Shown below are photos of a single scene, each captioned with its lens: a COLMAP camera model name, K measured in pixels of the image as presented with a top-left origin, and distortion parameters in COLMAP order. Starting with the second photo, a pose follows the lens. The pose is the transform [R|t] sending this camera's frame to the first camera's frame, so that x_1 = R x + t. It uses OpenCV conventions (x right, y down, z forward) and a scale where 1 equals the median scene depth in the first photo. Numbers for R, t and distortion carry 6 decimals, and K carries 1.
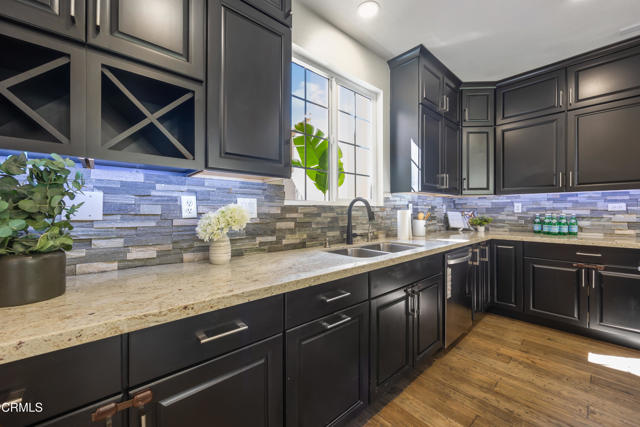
lens RADIAL K [[245.2, 0, 324.2], [0, 245.2, 212.9], [0, 0, 1]] dist [-0.000265, -0.000173]
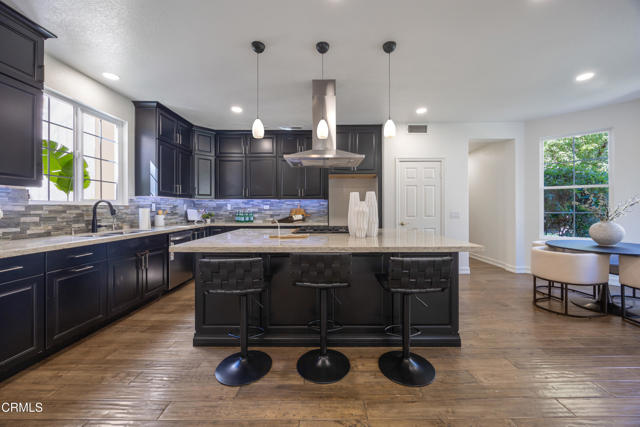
lens RADIAL K [[251.6, 0, 320.0], [0, 251.6, 209.1], [0, 0, 1]] dist [-0.000918, -0.000329]
pose [[0.684875, 0.002537, 0.728657, -0.054391], [0.000281, 0.999993, -0.003746, -0.000779], [-0.728661, 0.002770, 0.684869, -0.820688]]
